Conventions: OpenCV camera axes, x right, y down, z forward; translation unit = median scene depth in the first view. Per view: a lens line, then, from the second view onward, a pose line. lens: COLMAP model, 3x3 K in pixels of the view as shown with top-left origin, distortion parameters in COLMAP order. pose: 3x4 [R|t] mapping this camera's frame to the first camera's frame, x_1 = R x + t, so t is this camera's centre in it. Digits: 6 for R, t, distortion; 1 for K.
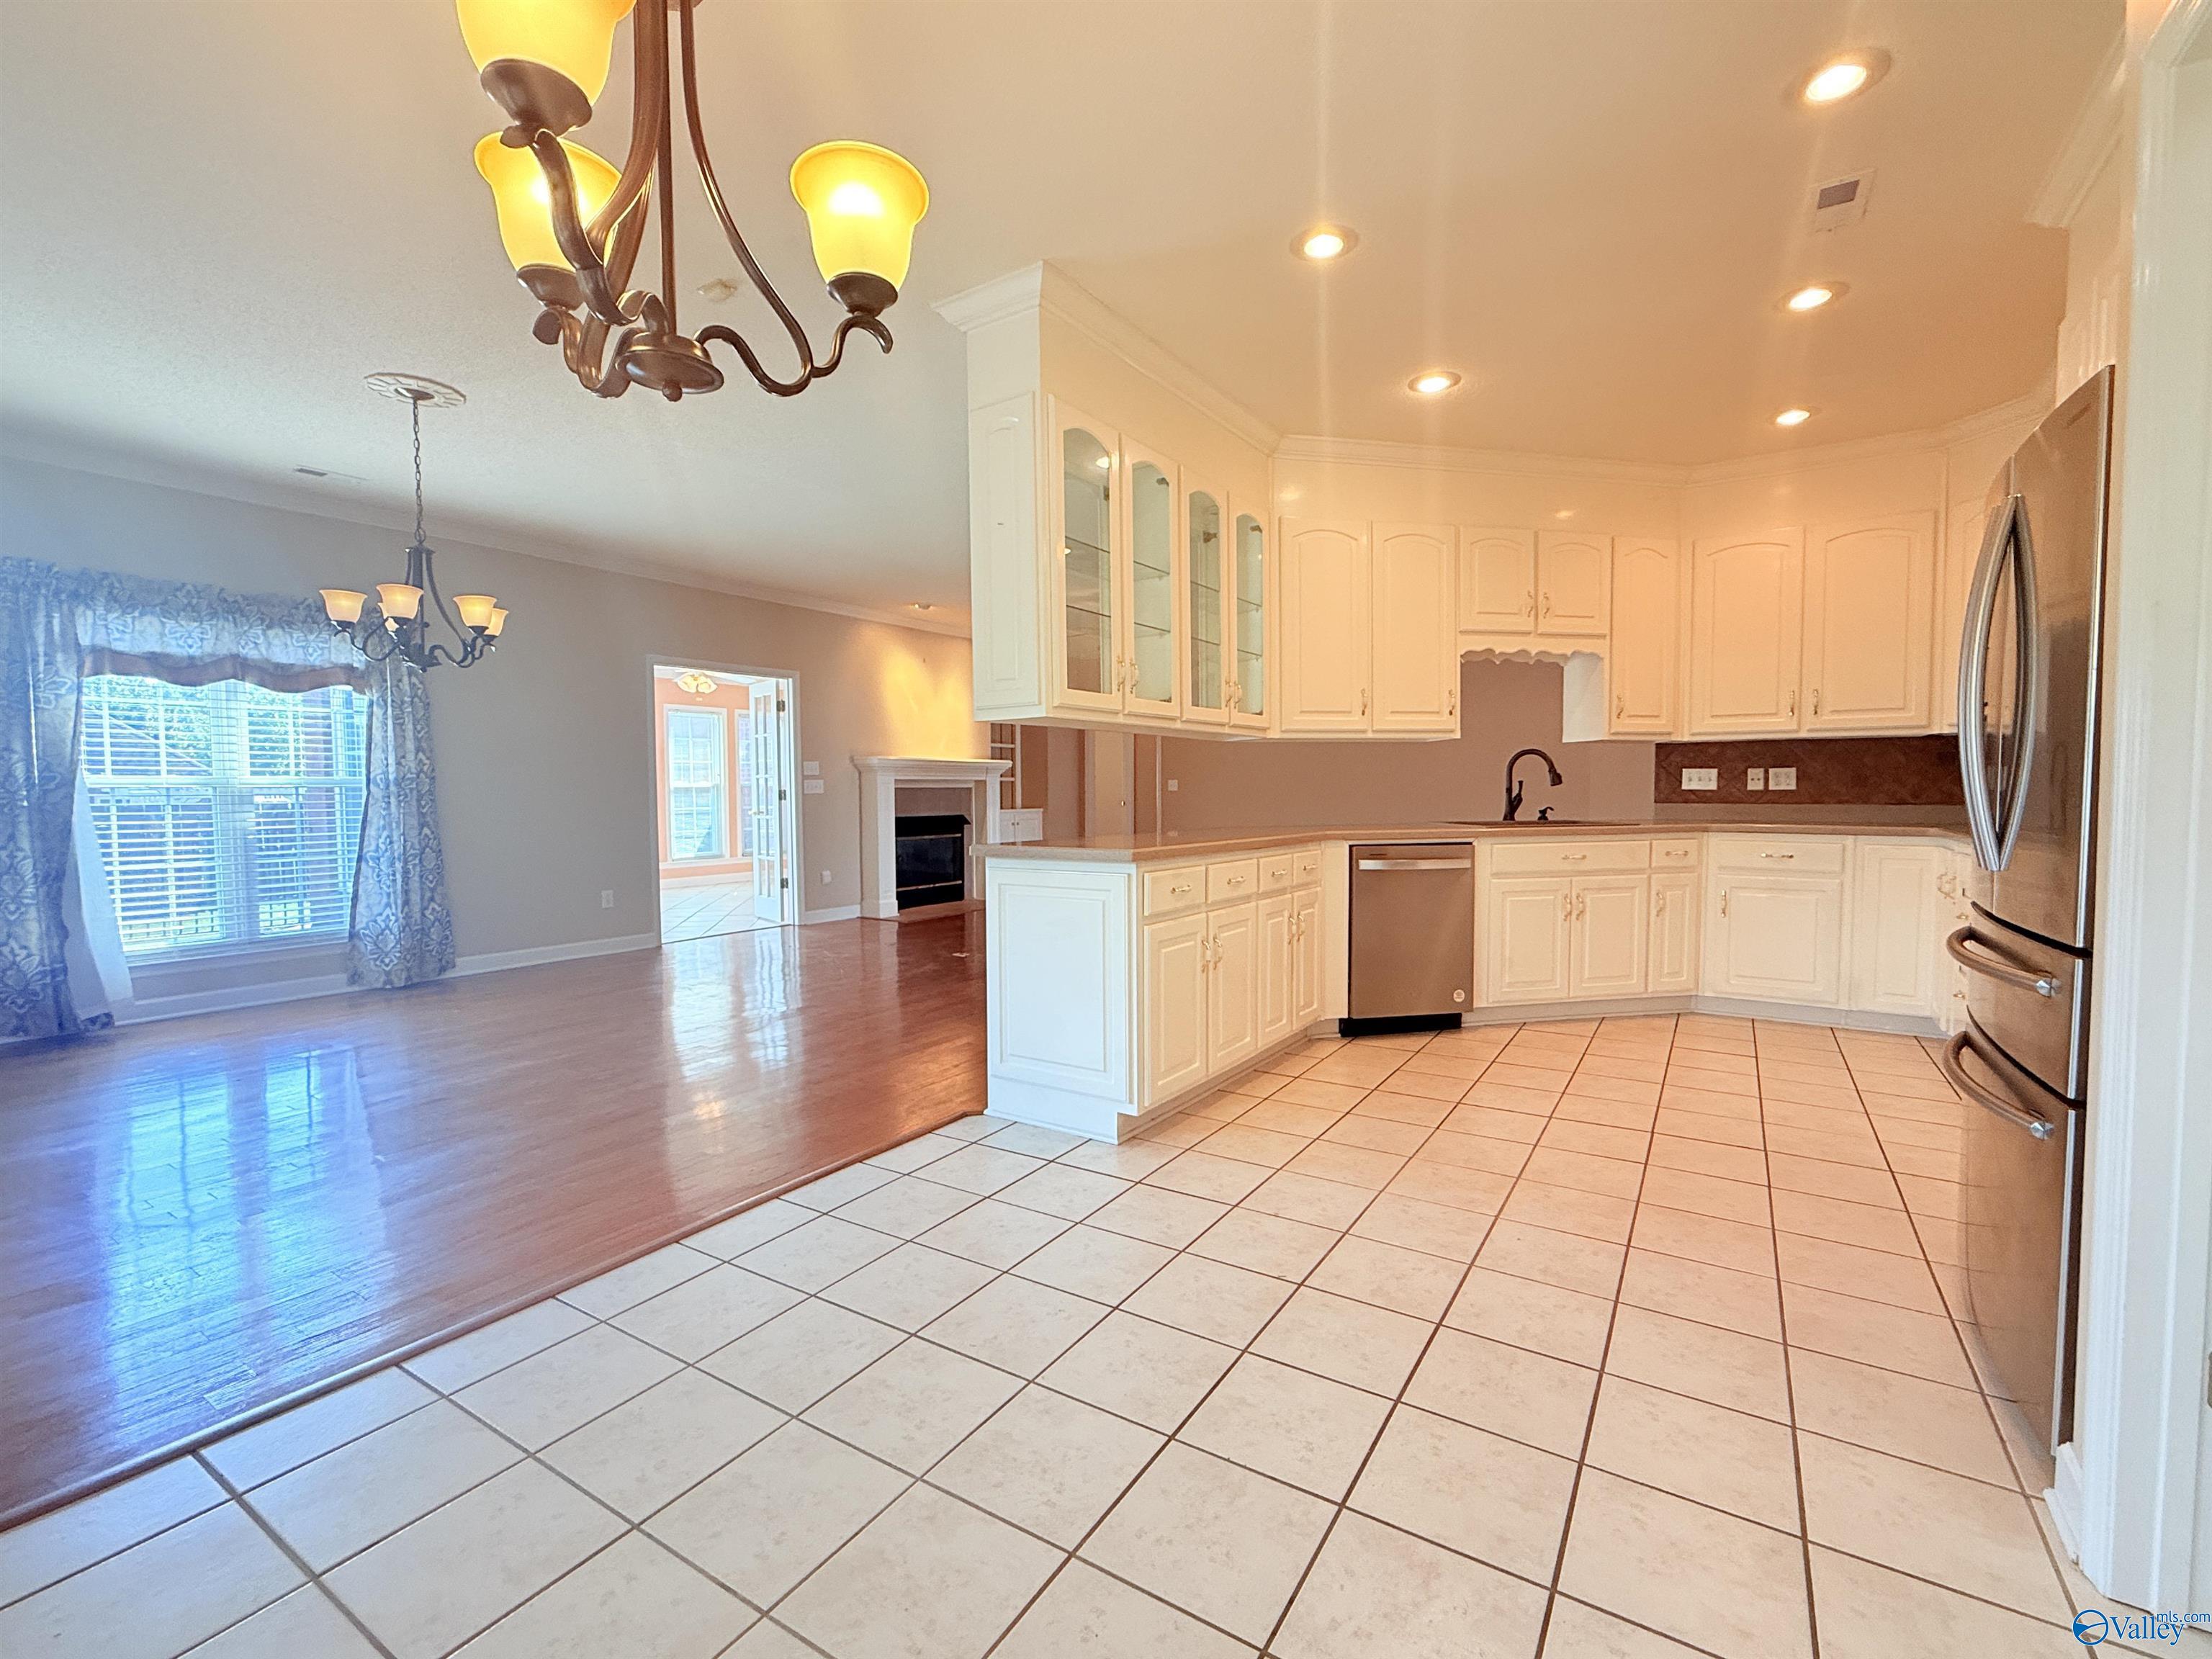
lens RADIAL K [[985.4, 0, 1109.4], [0, 985.4, 842.8], [0, 0, 1]] dist [-0.000754, -0.000265]
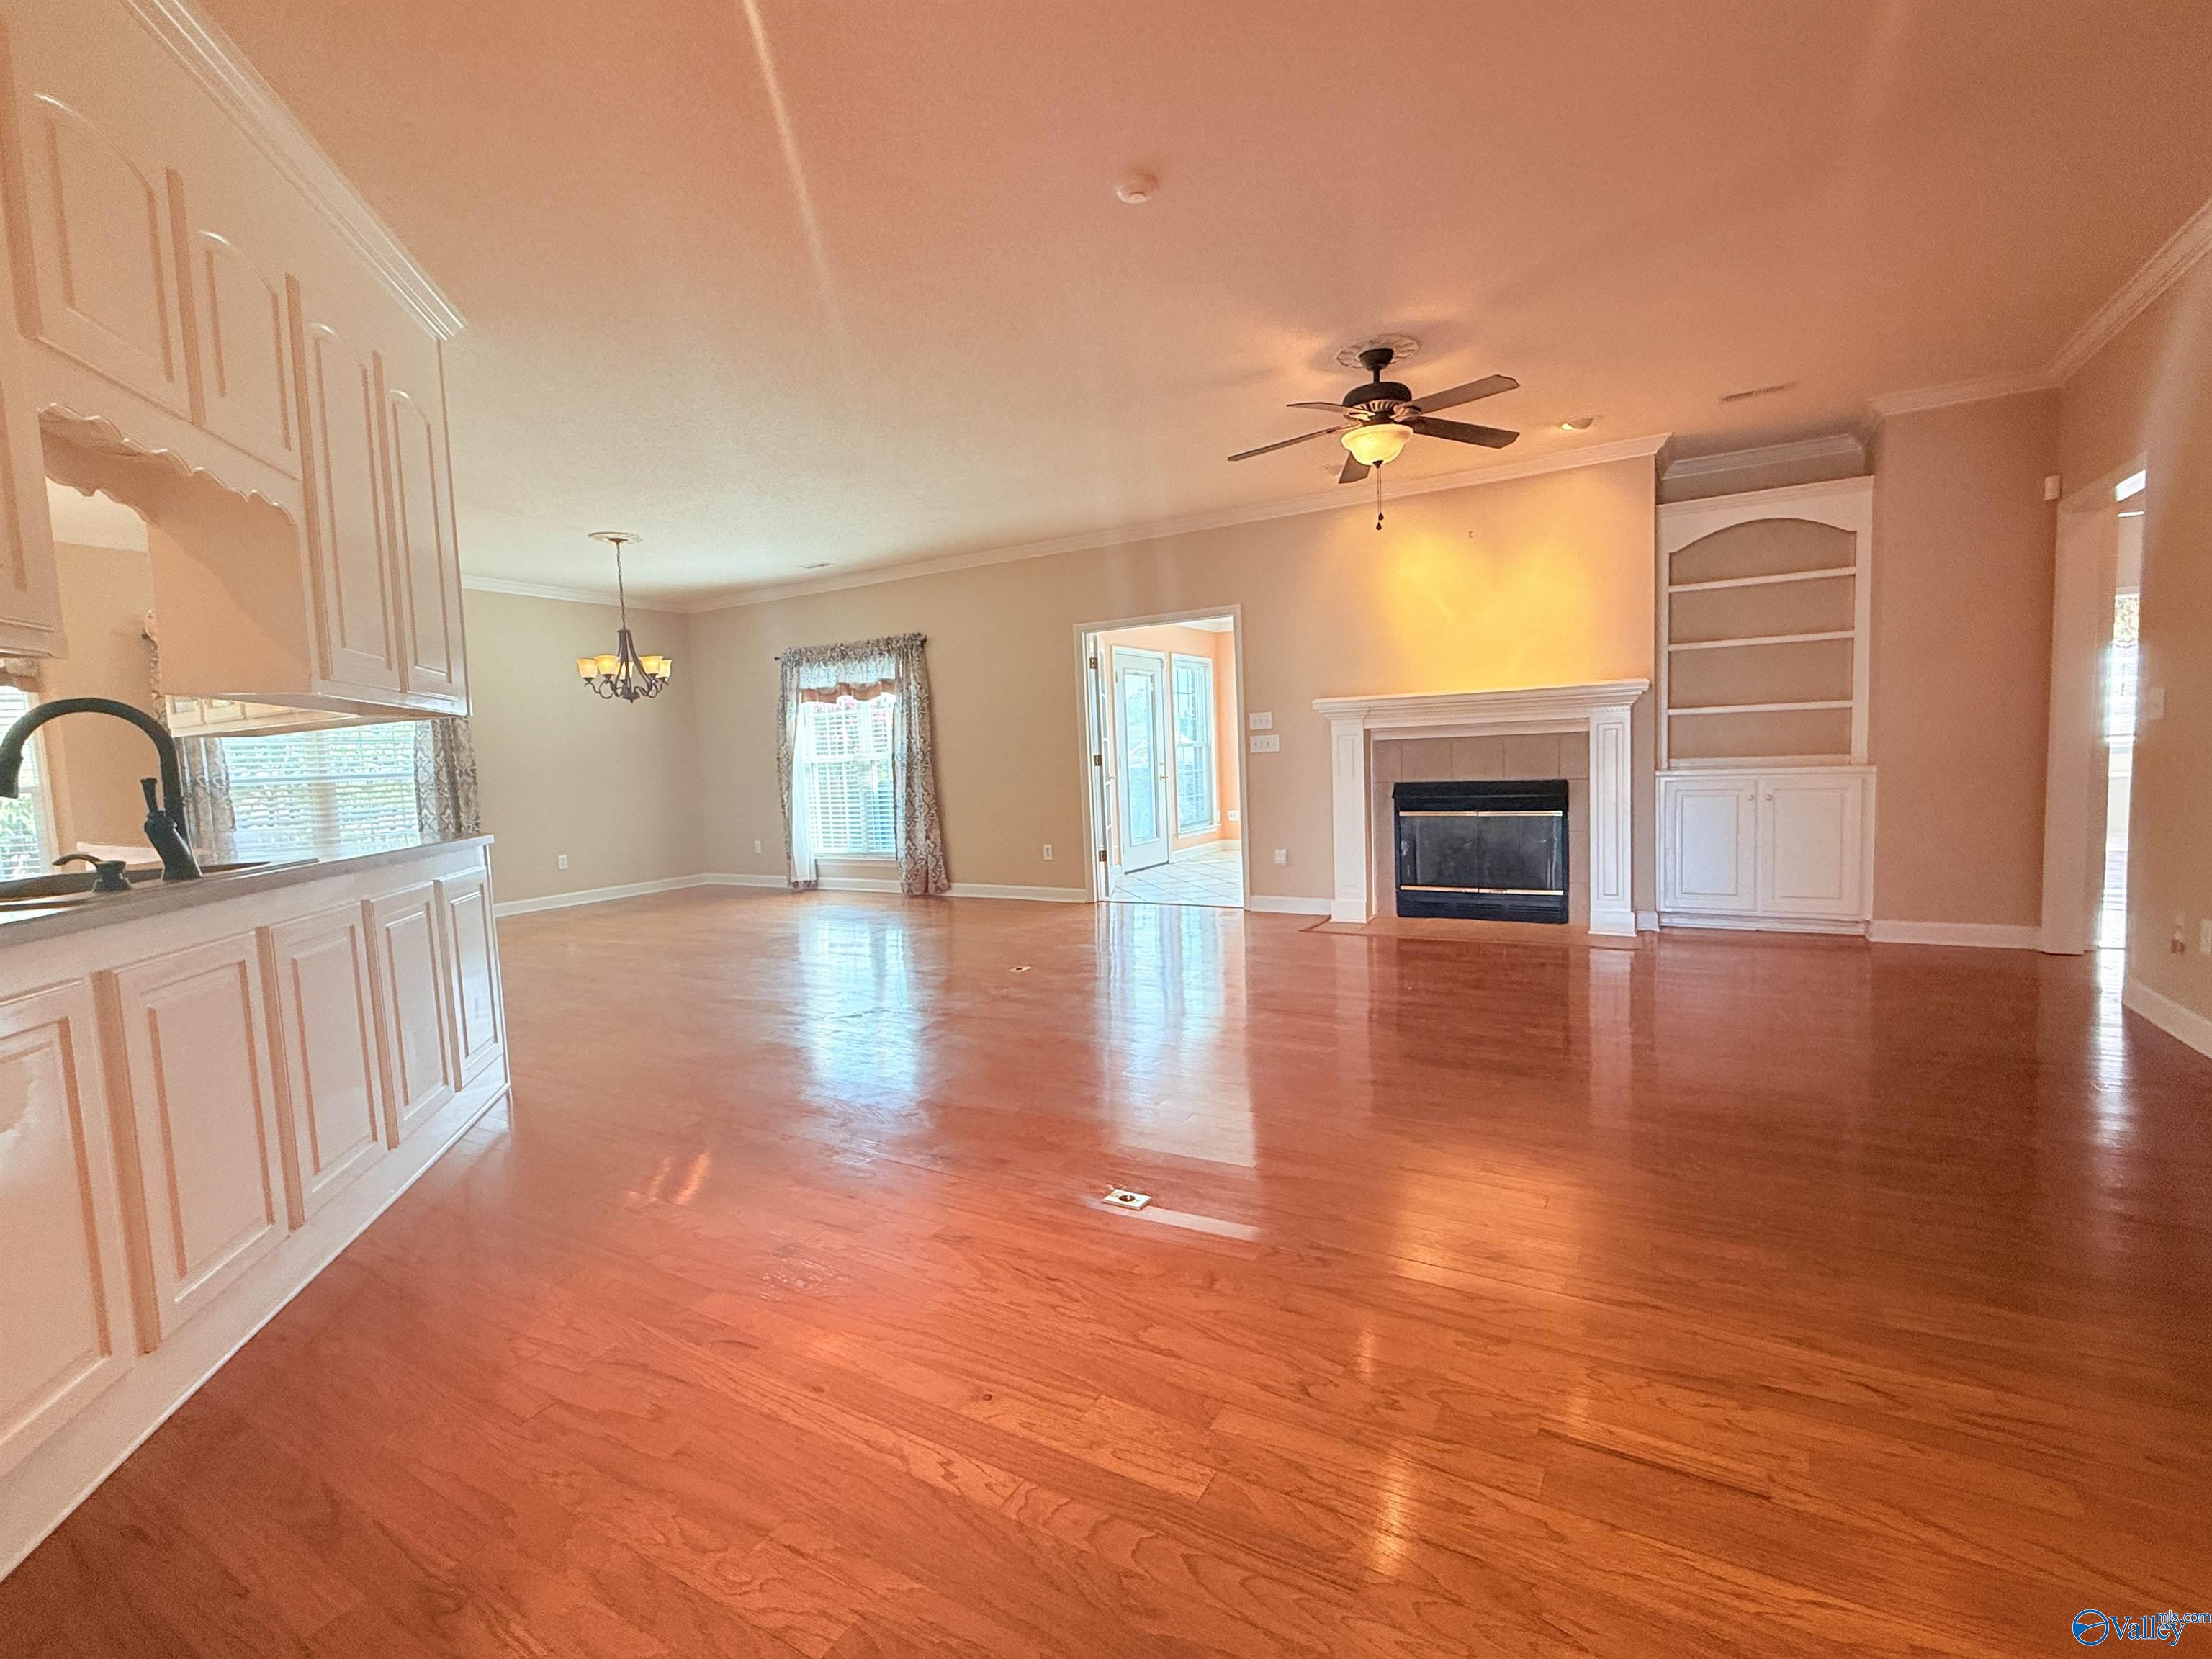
lens RADIAL K [[954.1, 0, 1042.6], [0, 954.1, 833.6], [0, 0, 1]] dist [-0.000910, -0.004934]
pose [[0.043853, 0.090082, -0.994968, 0.546146], [-0.011298, 0.995908, 0.089669, -0.059167], [0.998974, 0.007309, 0.044691, 0.898822]]
